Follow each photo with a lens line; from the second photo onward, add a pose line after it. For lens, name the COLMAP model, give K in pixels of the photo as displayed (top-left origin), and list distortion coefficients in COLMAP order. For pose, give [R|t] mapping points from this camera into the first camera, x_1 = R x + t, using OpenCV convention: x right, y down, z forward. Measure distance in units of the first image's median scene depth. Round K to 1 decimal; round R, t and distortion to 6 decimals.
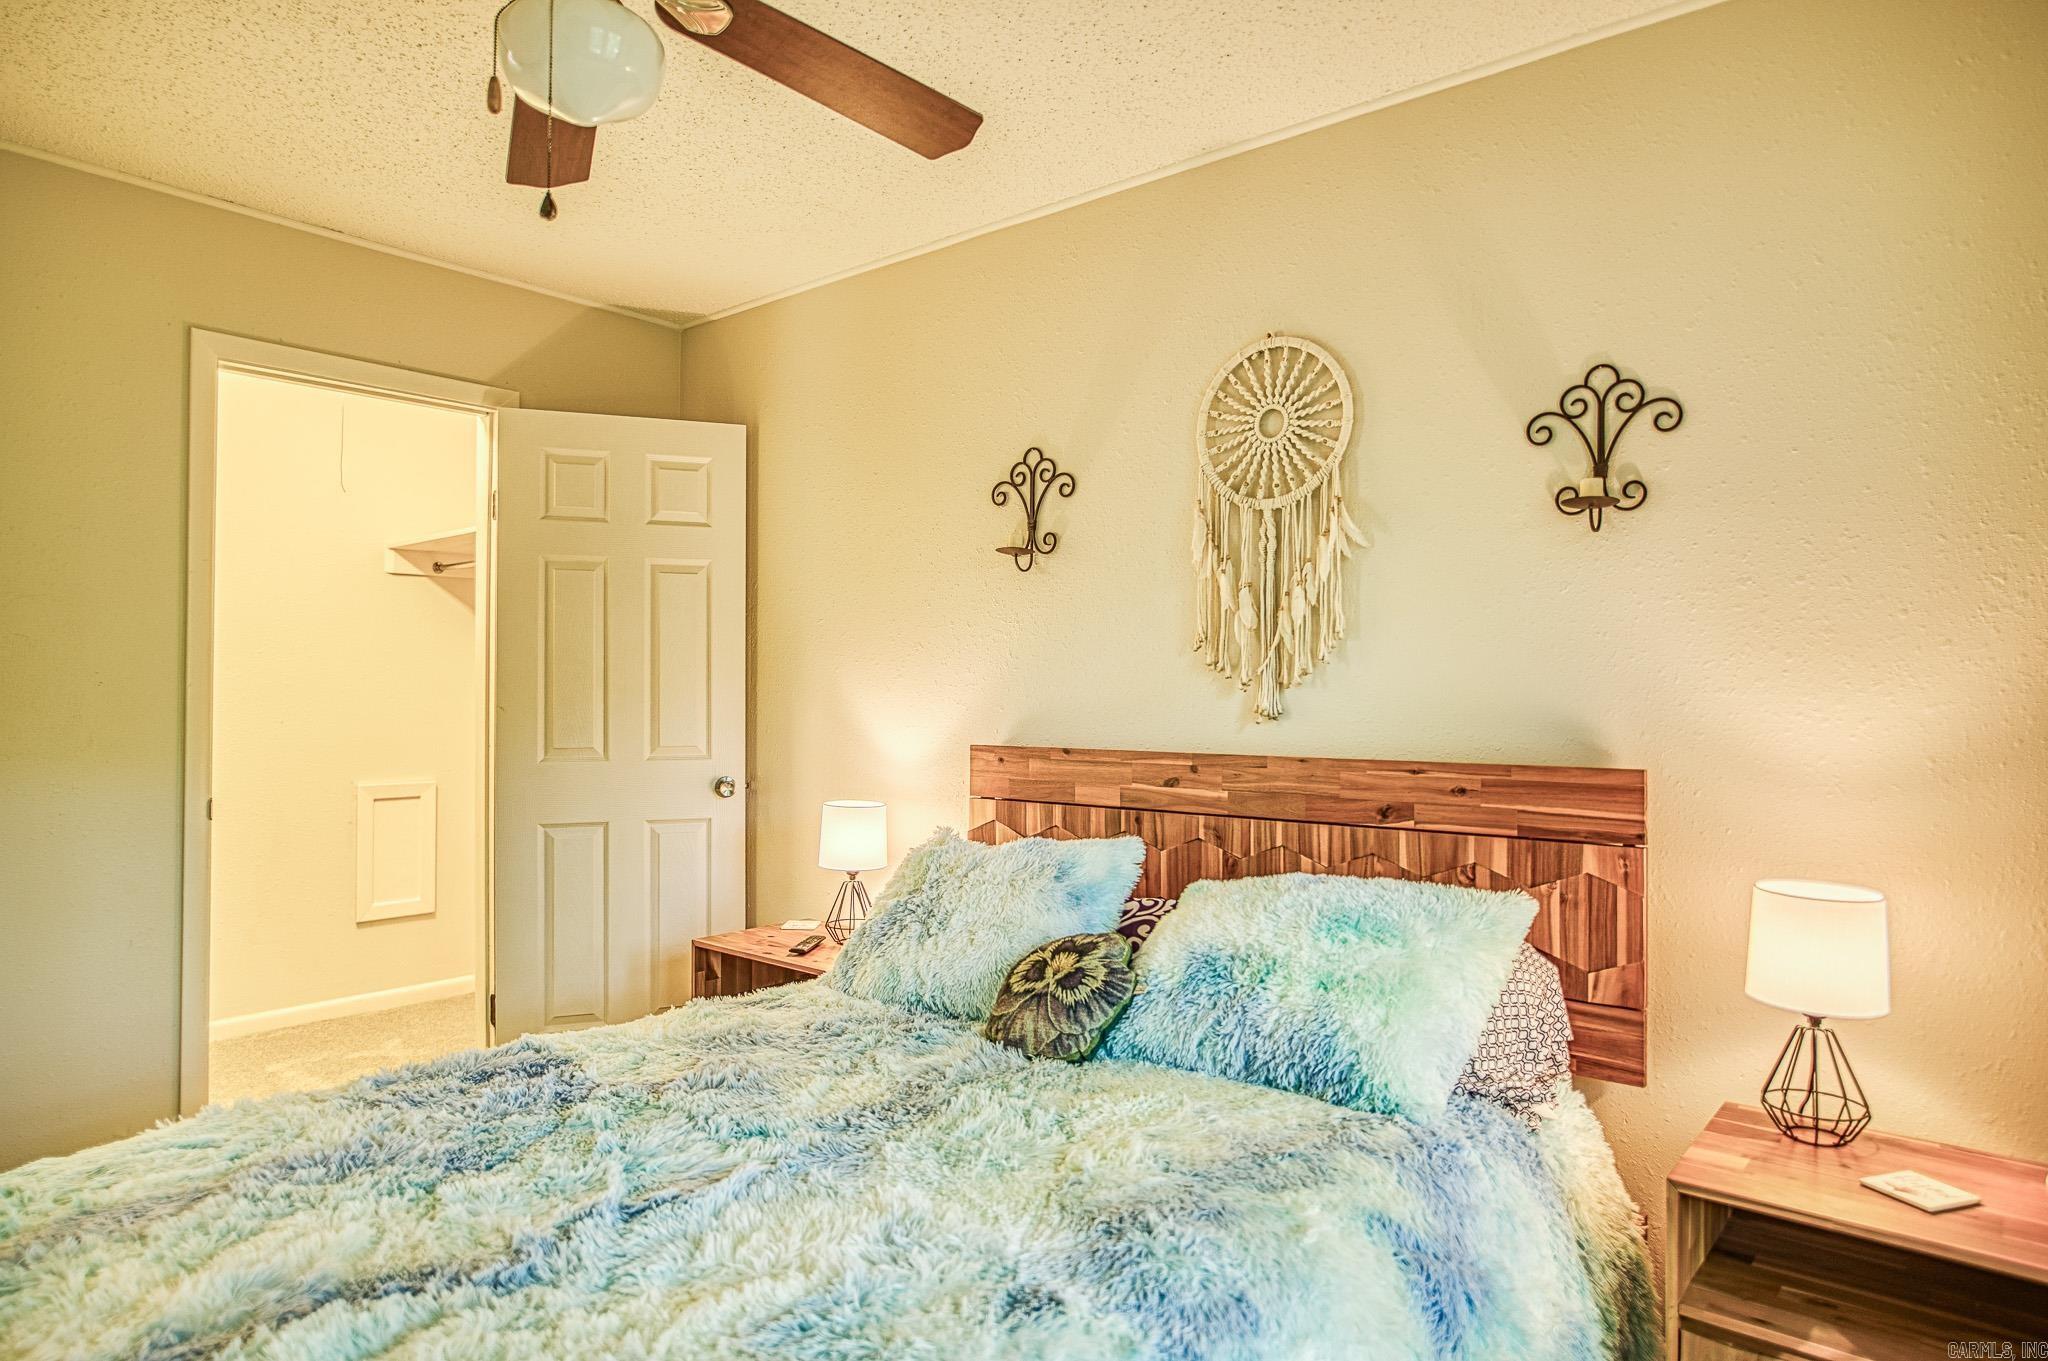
lens RADIAL K [[1162.8, 0, 1026.2], [0, 1162.8, 679.6], [0, 0, 1]] dist [-0.017079, 0.000822]
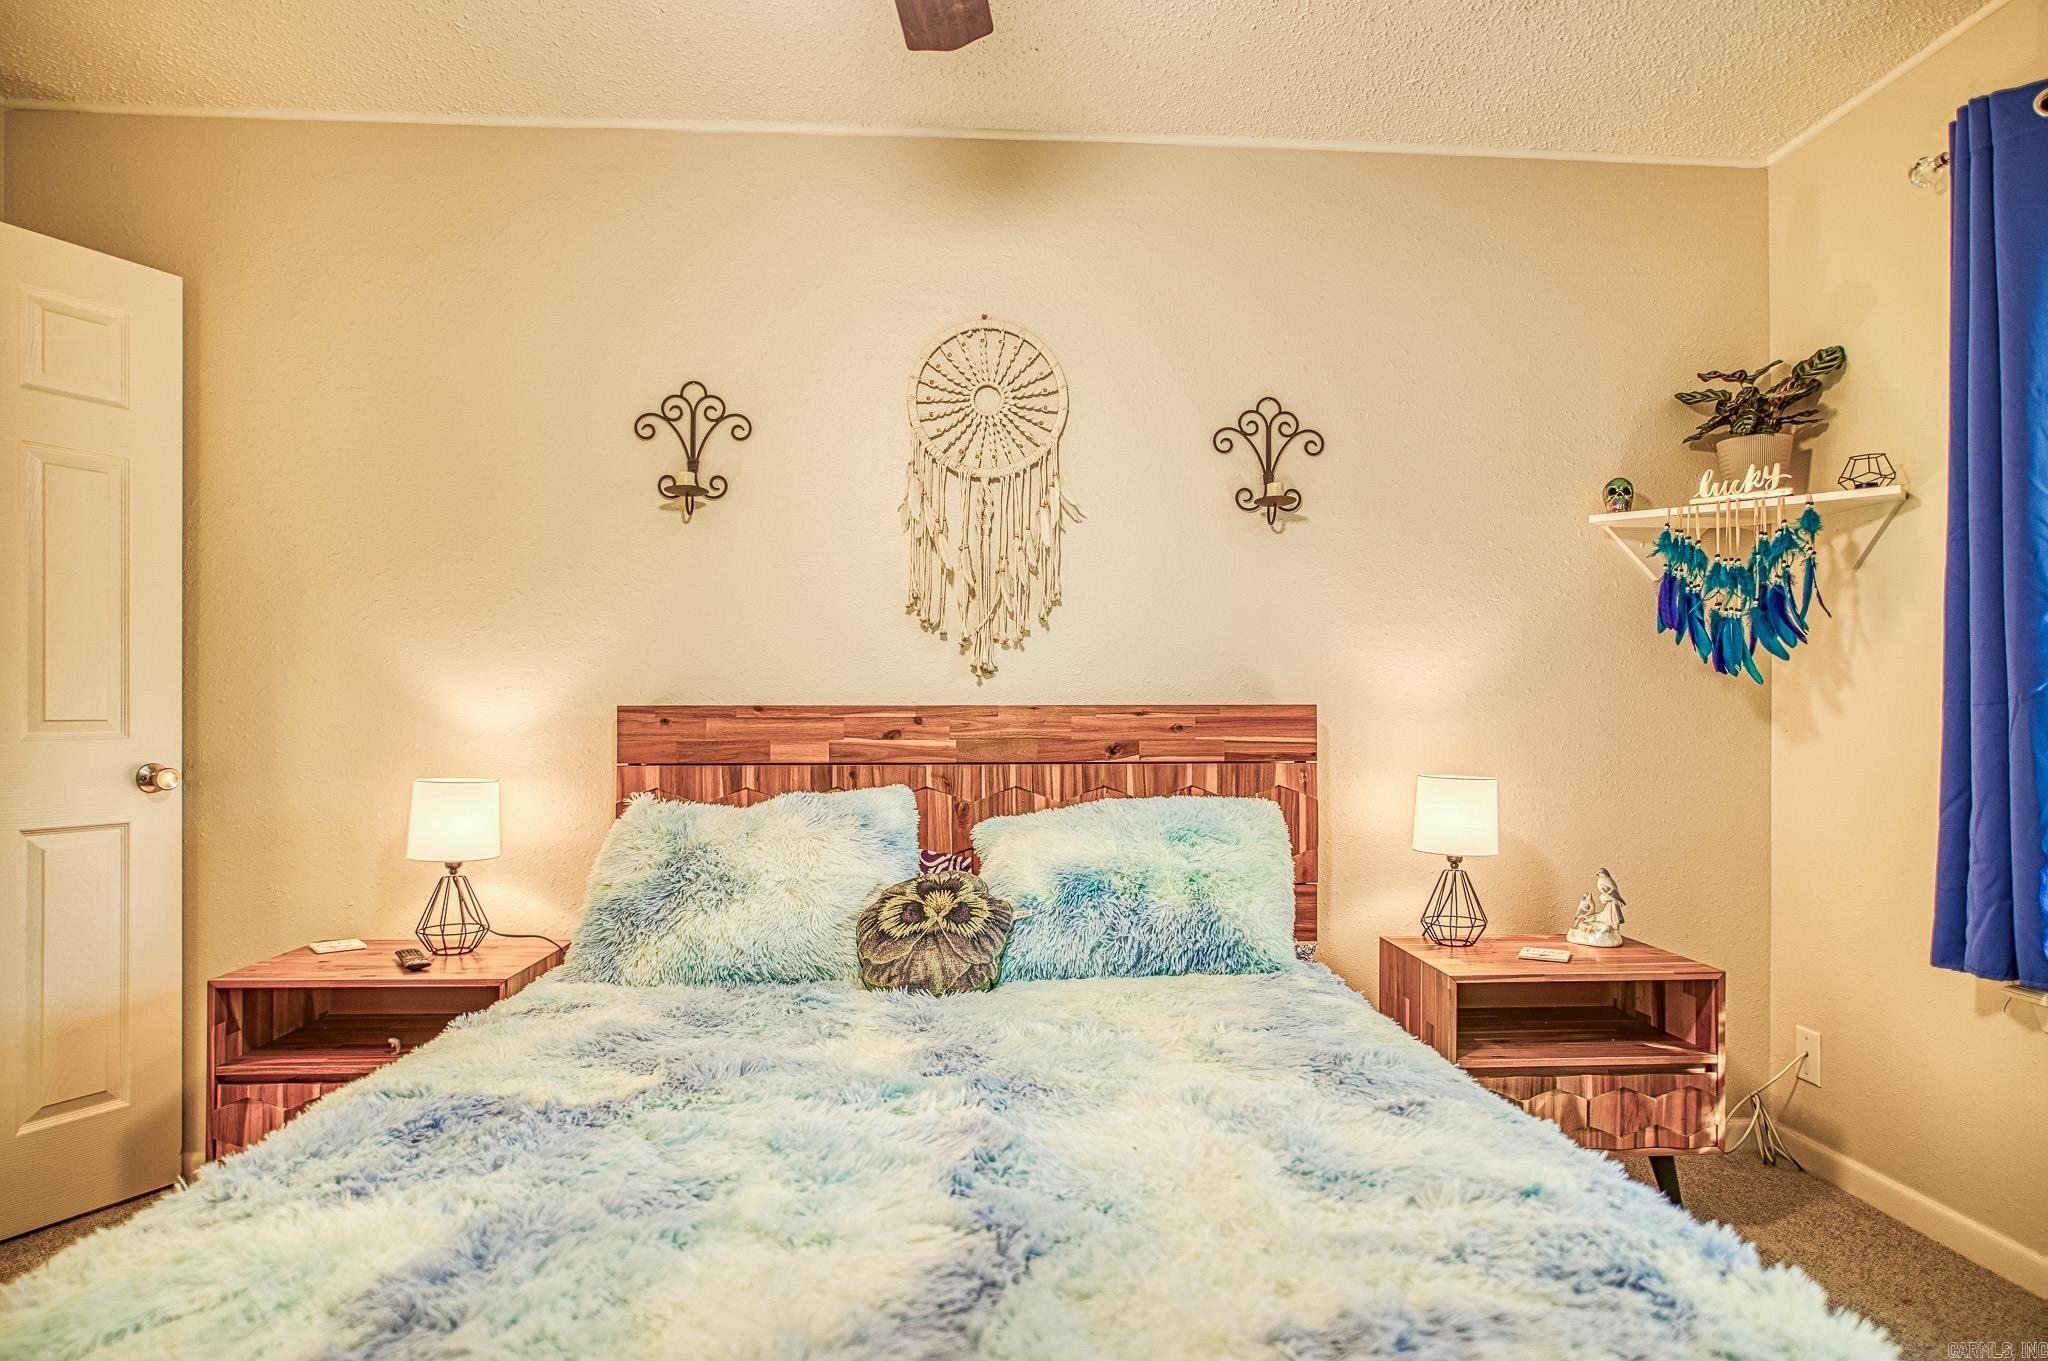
lens RADIAL K [[1210.8, 0, 1025.9], [0, 1210.8, 684.6], [0, 0, 1]] dist [-0.007176, 0.001854]
pose [[0.749641, 0.004522, 0.661830, -0.556949], [-0.009206, 0.999951, 0.003595, 0.044883], [-0.661781, -0.008787, 0.749646, 0.143086]]
